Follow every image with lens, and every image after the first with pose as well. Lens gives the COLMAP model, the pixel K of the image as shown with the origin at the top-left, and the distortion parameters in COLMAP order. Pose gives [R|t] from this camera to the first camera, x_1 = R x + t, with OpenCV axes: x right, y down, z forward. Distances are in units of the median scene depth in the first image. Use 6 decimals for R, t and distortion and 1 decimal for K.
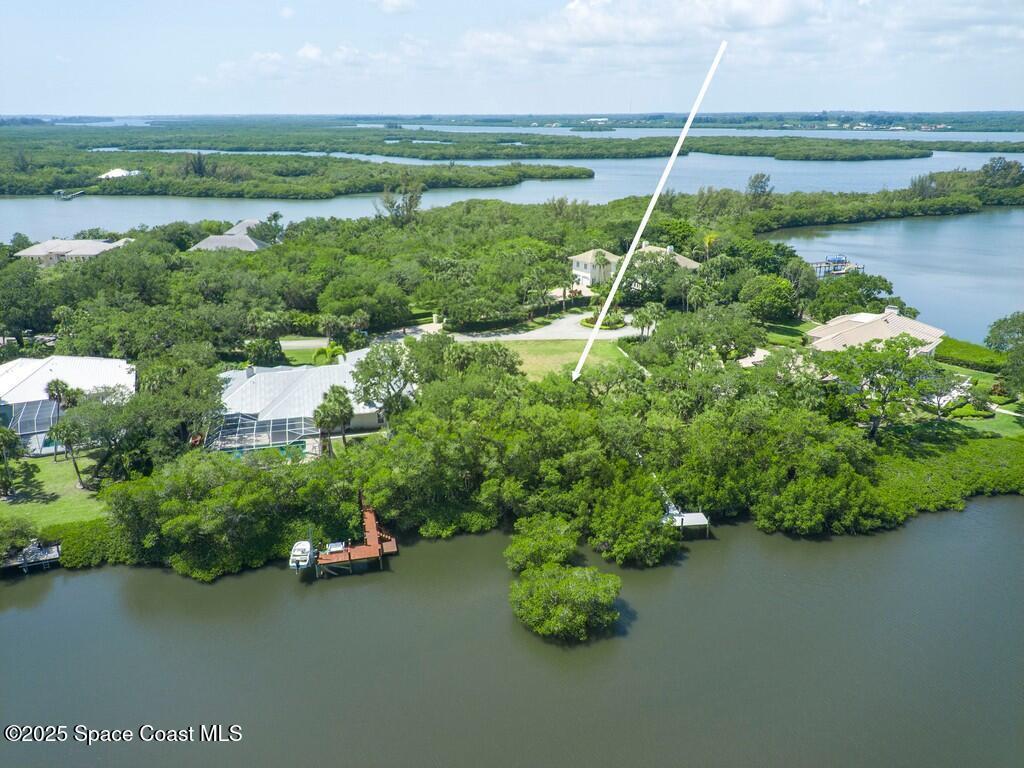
lens RADIAL K [[763.7, 0, 513.5], [0, 763.7, 385.8], [0, 0, 1]] dist [0.113552, -0.195289]
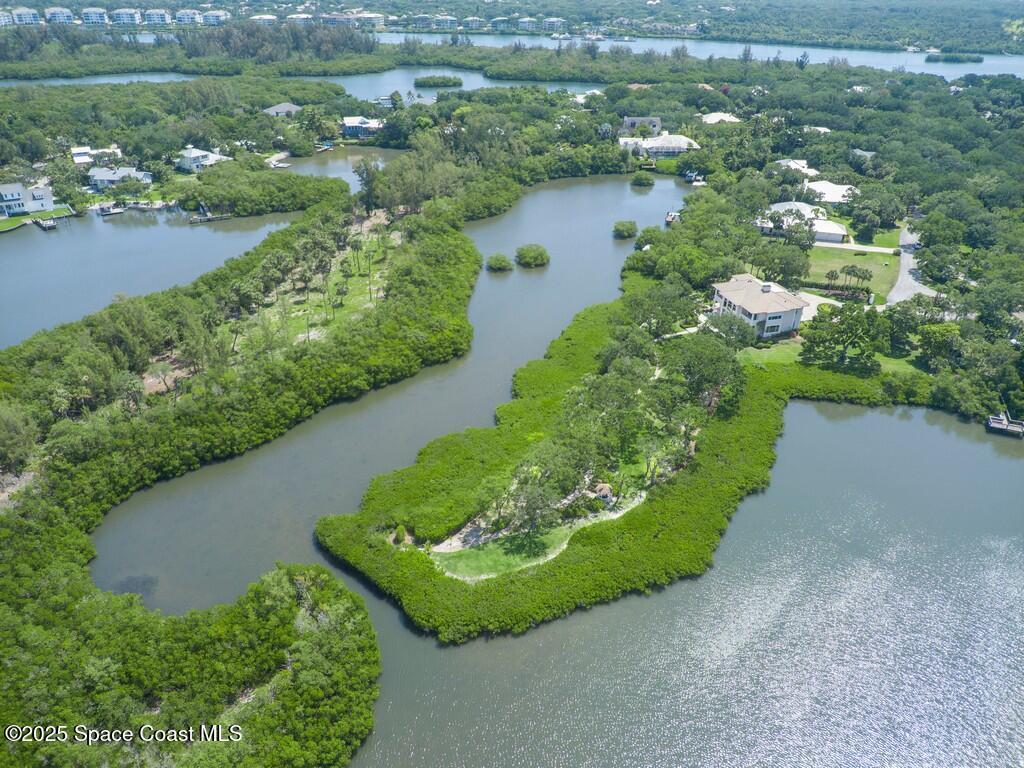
lens RADIAL K [[763.7, 0, 513.5], [0, 763.7, 385.8], [0, 0, 1]] dist [0.113552, -0.195289]
pose [[-0.526239, 0.408441, -0.745821, 1.288127], [-0.298225, 0.732729, 0.611694, -0.482412], [0.796325, 0.544320, -0.263783, 0.730811]]
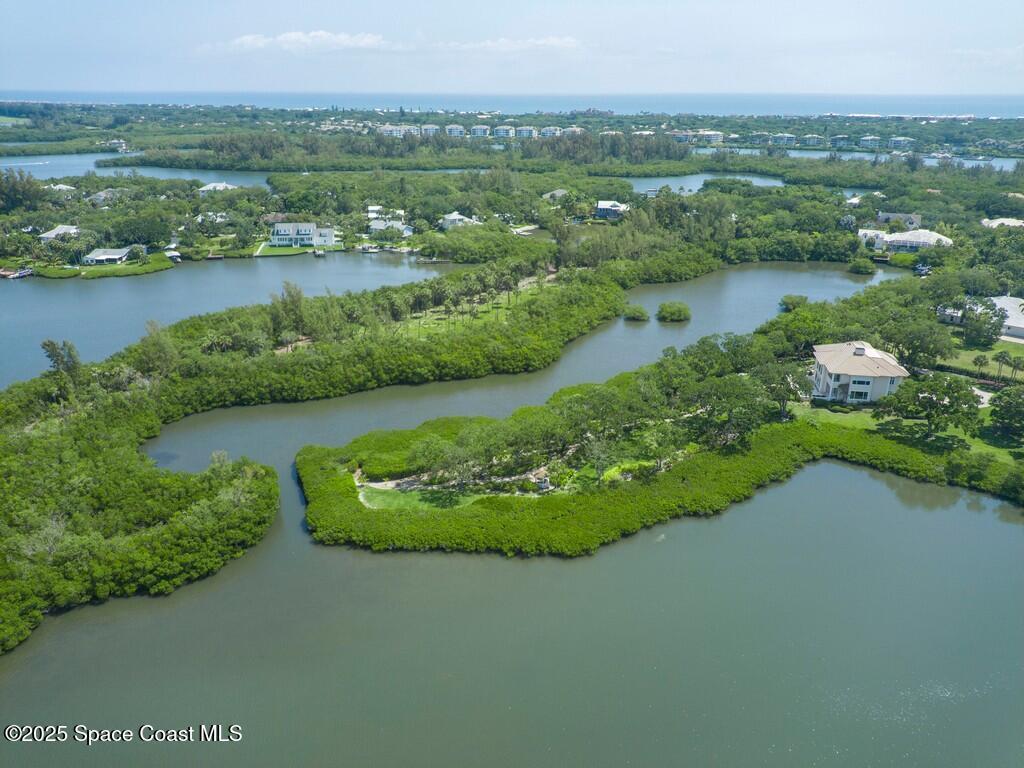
lens RADIAL K [[763.7, 0, 513.5], [0, 763.7, 385.8], [0, 0, 1]] dist [0.113552, -0.195289]
pose [[-0.849334, 0.188889, -0.492902, 1.128033], [-0.178412, 0.776103, 0.604842, -0.511778], [0.496791, 0.601652, -0.625471, 1.053548]]
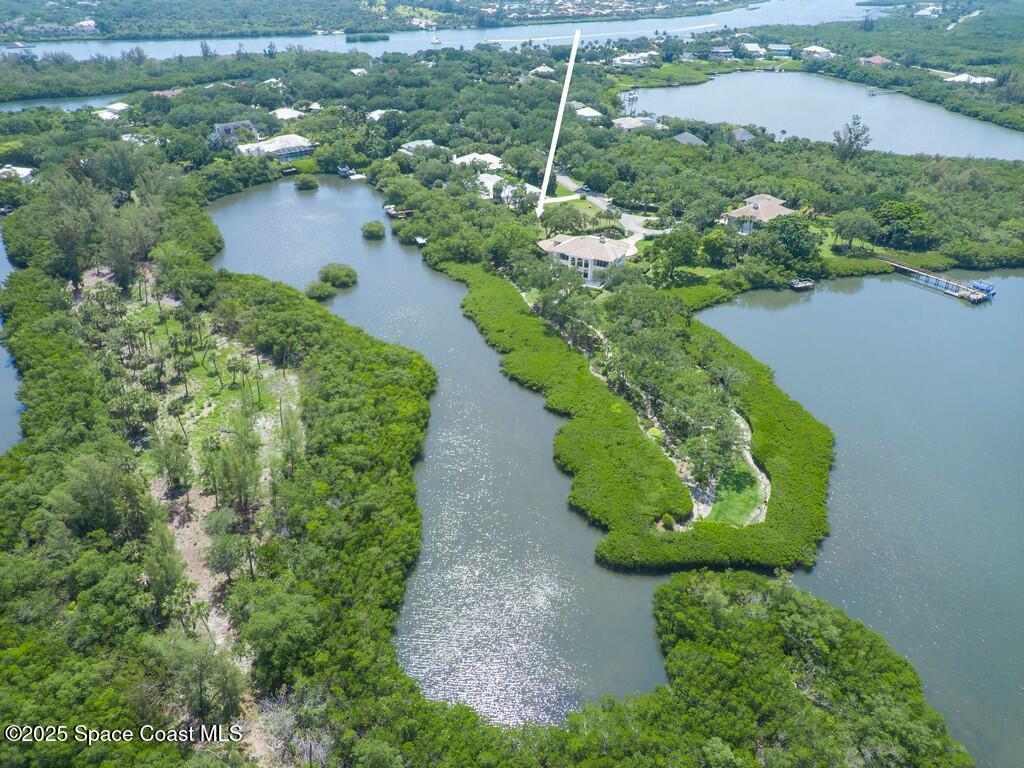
lens RADIAL K [[763.7, 0, 513.5], [0, 763.7, 385.8], [0, 0, 1]] dist [0.113552, -0.195289]
pose [[0.222683, 0.479258, -0.848955, 1.390742], [-0.335316, 0.855342, 0.394909, -0.288452], [0.915410, 0.196729, 0.351173, 0.168639]]
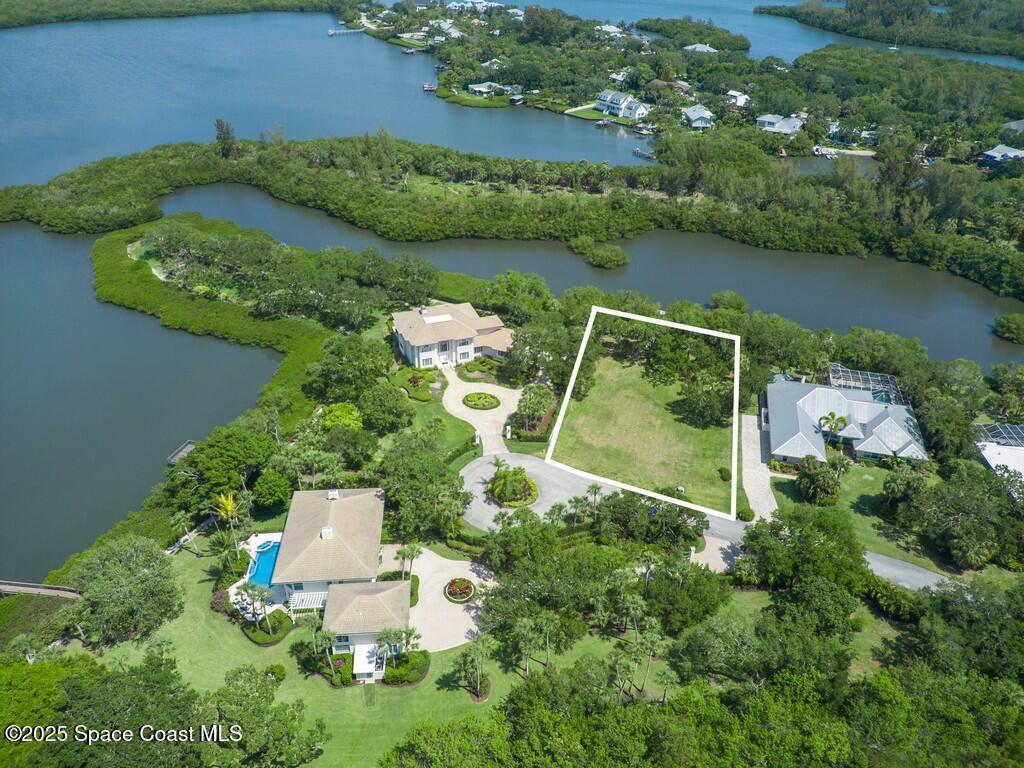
lens RADIAL K [[763.7, 0, 513.5], [0, 763.7, 385.8], [0, 0, 1]] dist [0.113552, -0.195289]
pose [[-0.881884, -0.266707, 0.388778, -0.159719], [0.140037, 0.639219, 0.756167, -0.689565], [-0.450190, 0.721295, -0.526368, 1.164111]]
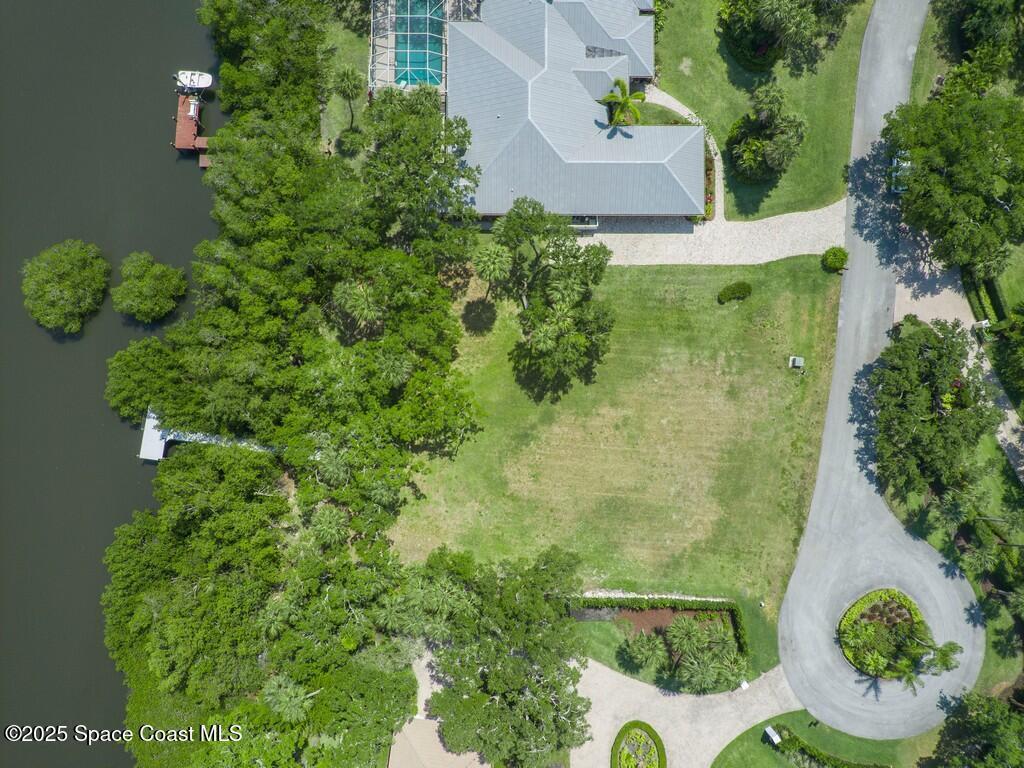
lens RADIAL K [[763.7, 0, 513.5], [0, 763.7, 385.8], [0, 0, 1]] dist [0.113552, -0.195289]
pose [[-0.253169, 0.965653, -0.058484, 0.042431], [-0.328081, -0.028829, 0.944210, -0.415242], [0.910092, 0.258232, 0.324111, 0.476742]]
